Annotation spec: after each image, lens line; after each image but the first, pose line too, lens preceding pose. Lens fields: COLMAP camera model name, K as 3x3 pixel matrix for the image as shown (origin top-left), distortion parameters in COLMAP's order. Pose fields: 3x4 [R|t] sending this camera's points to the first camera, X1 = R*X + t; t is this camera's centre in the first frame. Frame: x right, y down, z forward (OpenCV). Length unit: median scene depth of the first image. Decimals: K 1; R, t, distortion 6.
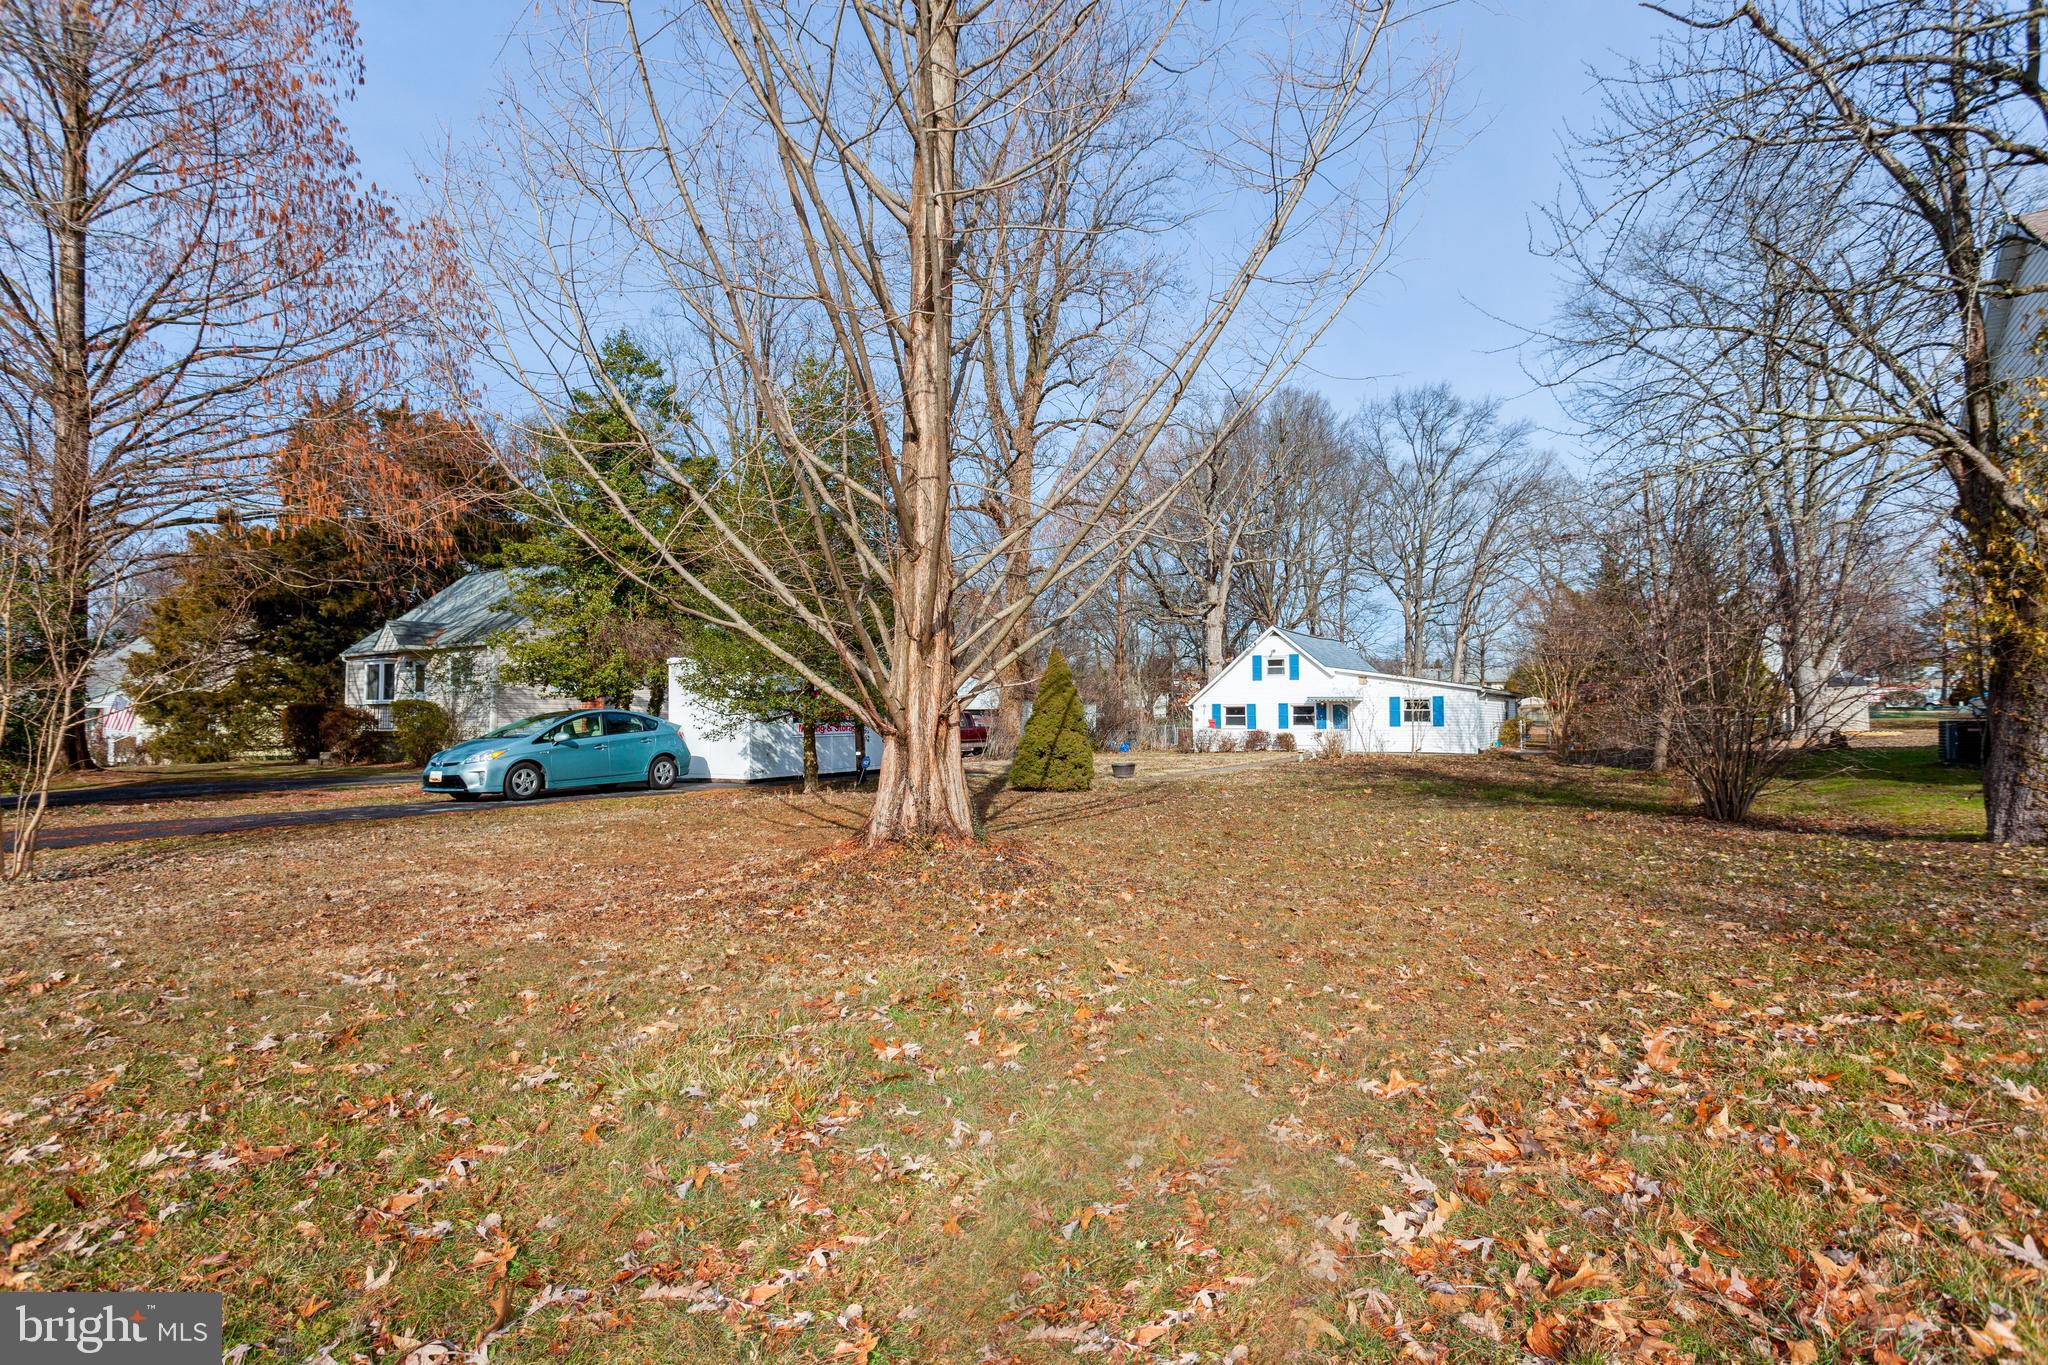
lens RADIAL K [[969.0, 0, 1024.9], [0, 969.0, 688.2], [0, 0, 1]] dist [0.000763, 0.000263]
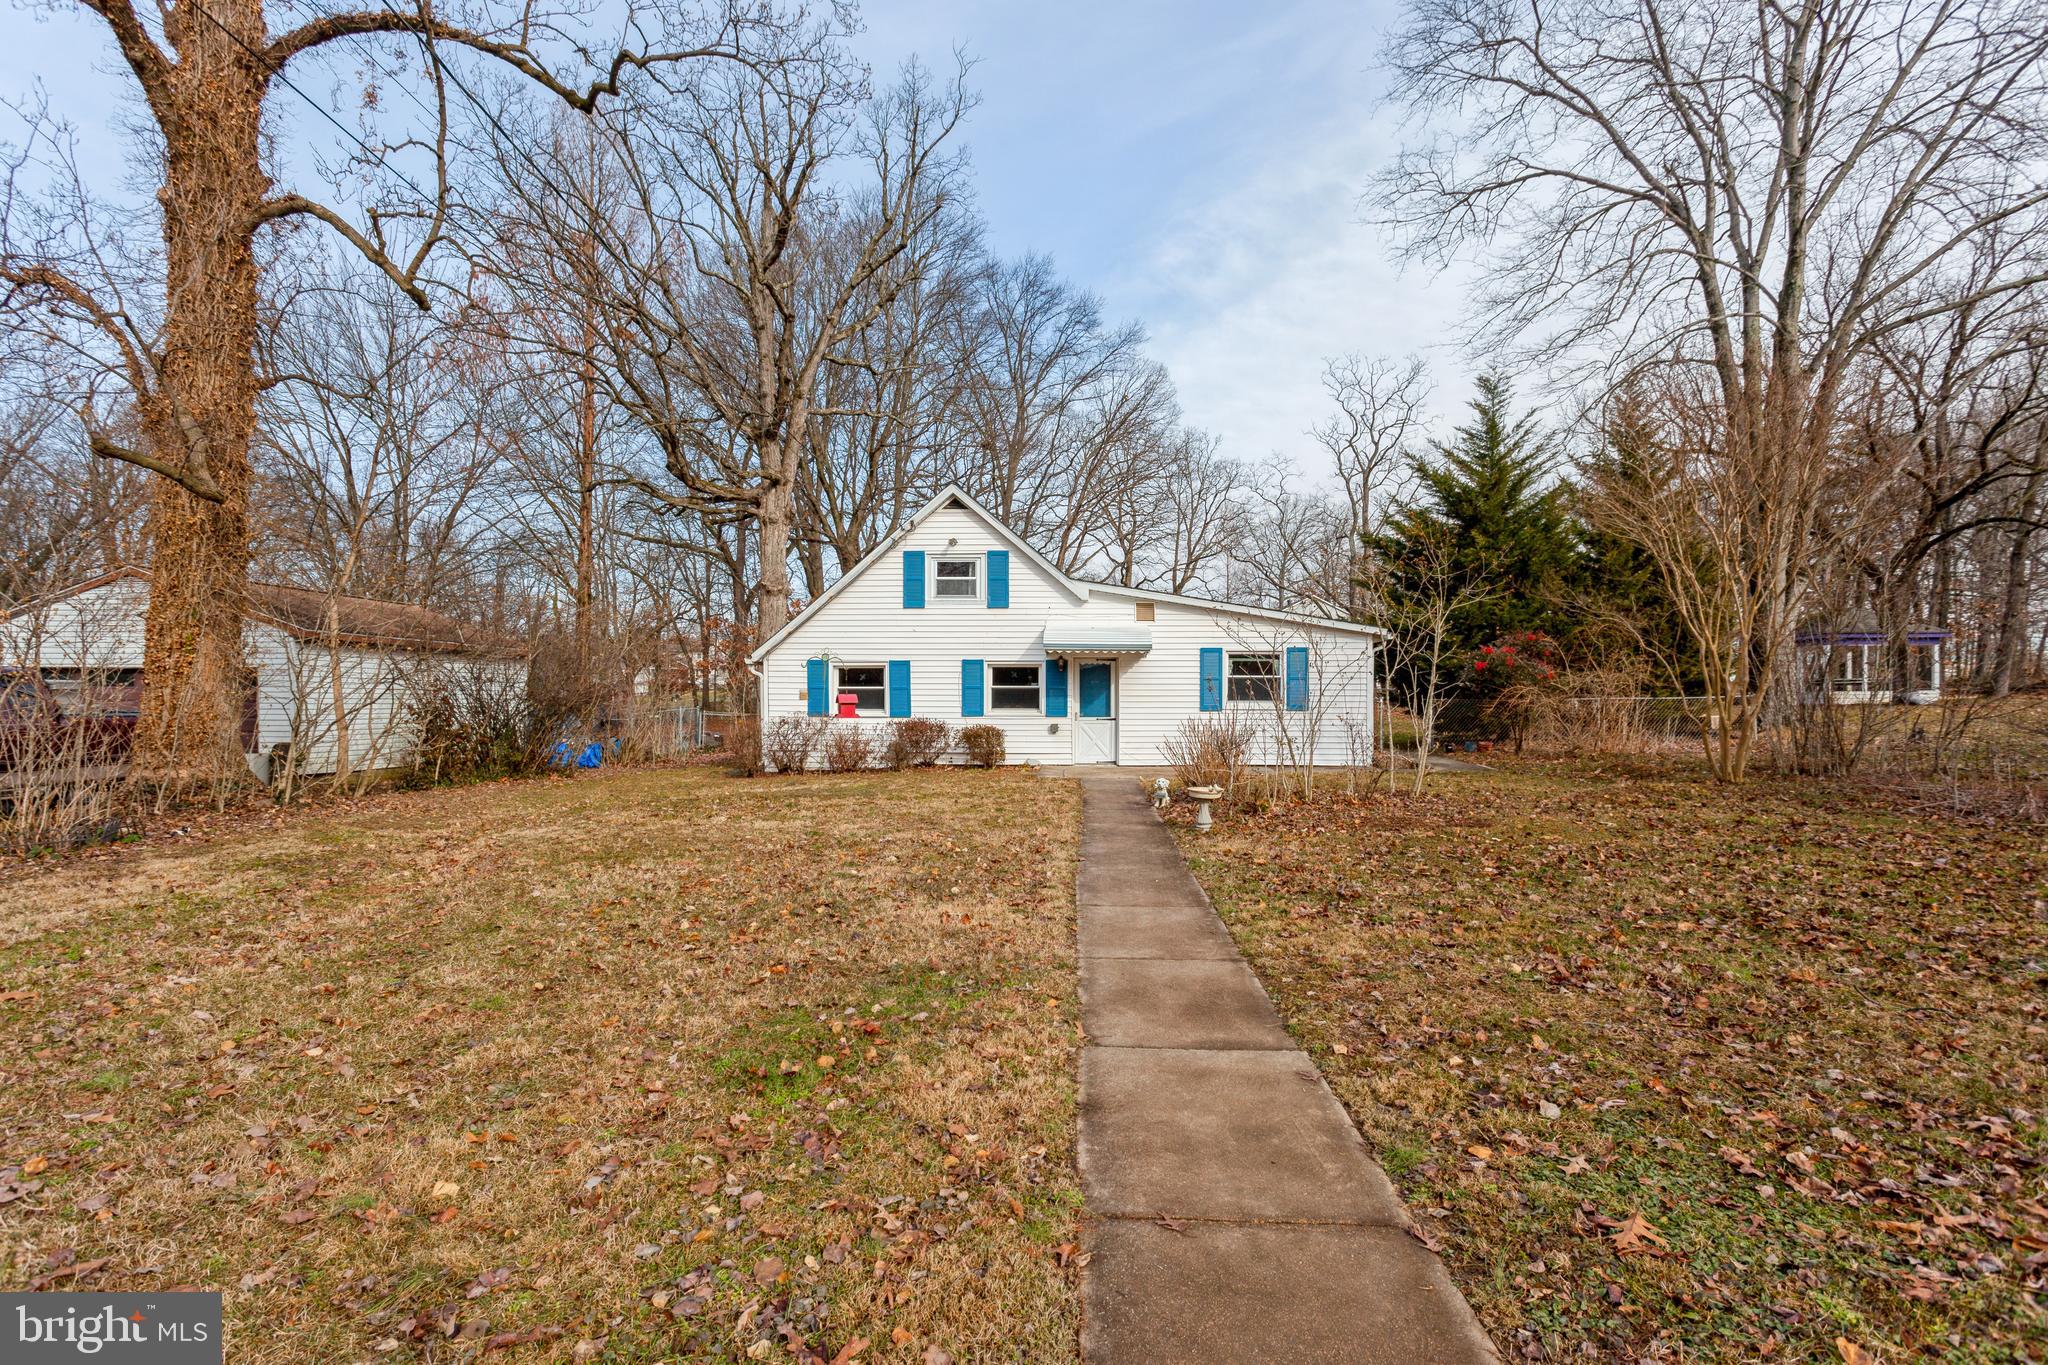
lens RADIAL K [[969.0, 0, 1027.2], [0, 969.0, 682.2], [0, 0, 1]] dist [0.000763, 0.000263]
pose [[0.869060, 0.005353, 0.494677, 0.066654], [-0.014605, 0.999783, 0.014840, 0.018711], [-0.494491, -0.020122, 0.868950, 0.594948]]
